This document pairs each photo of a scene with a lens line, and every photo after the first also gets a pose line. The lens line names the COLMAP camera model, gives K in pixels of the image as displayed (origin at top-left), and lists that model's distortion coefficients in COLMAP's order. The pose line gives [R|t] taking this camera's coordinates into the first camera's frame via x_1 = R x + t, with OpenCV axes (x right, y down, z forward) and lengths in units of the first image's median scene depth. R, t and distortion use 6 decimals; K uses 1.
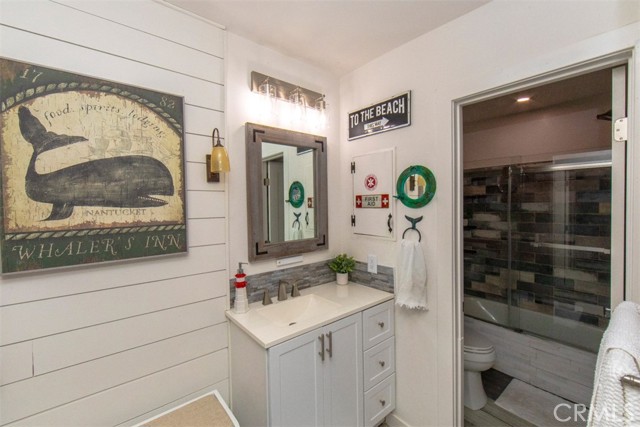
lens RADIAL K [[250.6, 0, 317.7], [0, 250.6, 210.2], [0, 0, 1]] dist [-0.001605, -0.000249]
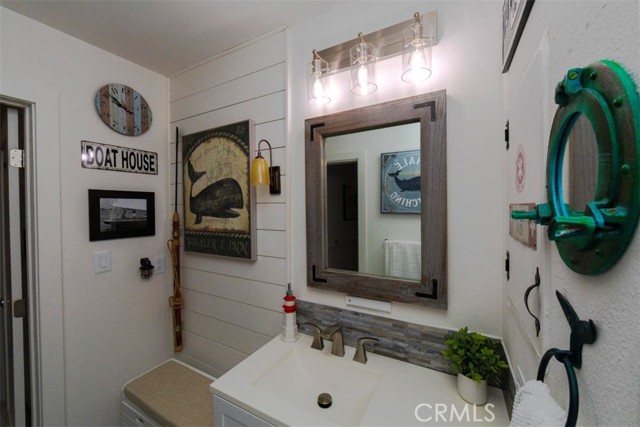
lens RADIAL K [[250.6, 0, 317.7], [0, 250.6, 210.2], [0, 0, 1]] dist [-0.001605, -0.000249]
pose [[0.383546, 0.025318, -0.923175, 0.722464], [-0.017374, 0.999645, 0.020197, -0.092791], [0.923358, 0.008293, 0.383849, 1.008462]]
